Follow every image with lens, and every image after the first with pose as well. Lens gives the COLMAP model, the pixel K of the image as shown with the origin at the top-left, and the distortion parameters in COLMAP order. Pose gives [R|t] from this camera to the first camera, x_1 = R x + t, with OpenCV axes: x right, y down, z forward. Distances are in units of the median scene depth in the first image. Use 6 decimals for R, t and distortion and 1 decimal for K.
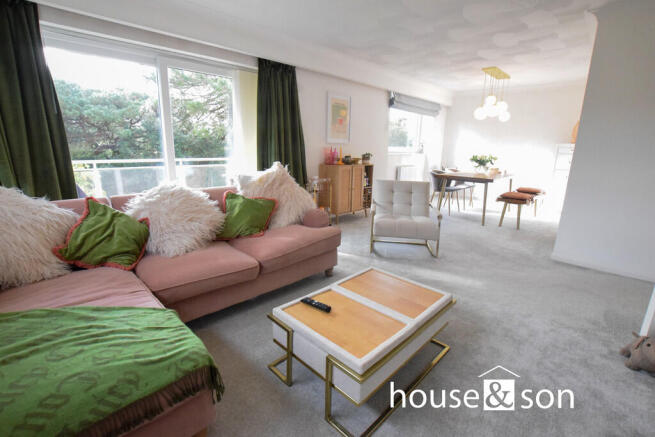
lens RADIAL K [[308.5, 0, 322.7], [0, 308.5, 222.1], [0, 0, 1]] dist [-0.034241, 0.002776]
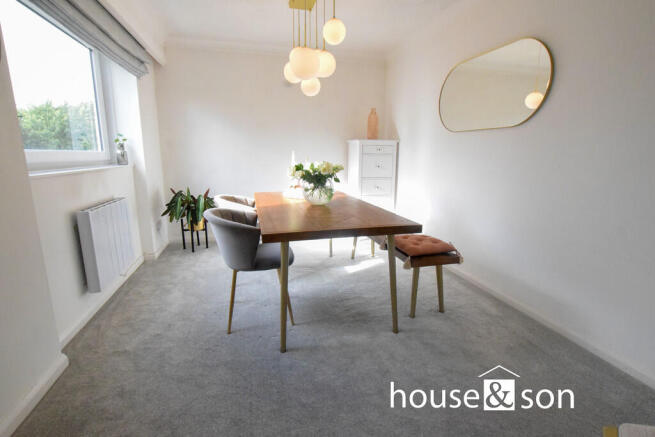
lens RADIAL K [[308.5, 0, 322.0], [0, 308.5, 215.1], [0, 0, 1]] dist [-0.034241, 0.002776]
pose [[0.526256, -0.185043, 0.829948, 0.148409], [0.208156, 0.974373, 0.085255, -0.183022], [-0.824455, 0.127893, 0.551288, 0.760374]]
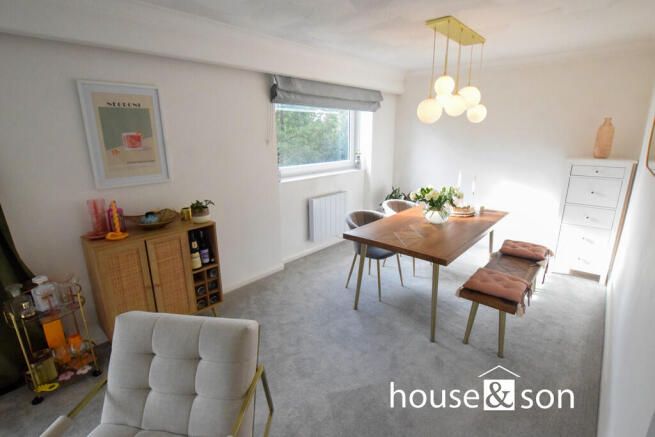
lens RADIAL K [[308.5, 0, 329.7], [0, 308.5, 219.0], [0, 0, 1]] dist [-0.034241, 0.002776]
pose [[0.998401, -0.039738, 0.040206, 0.316654], [0.038310, 0.998629, 0.035675, -0.194552], [-0.041568, -0.034077, 0.998554, 0.471359]]
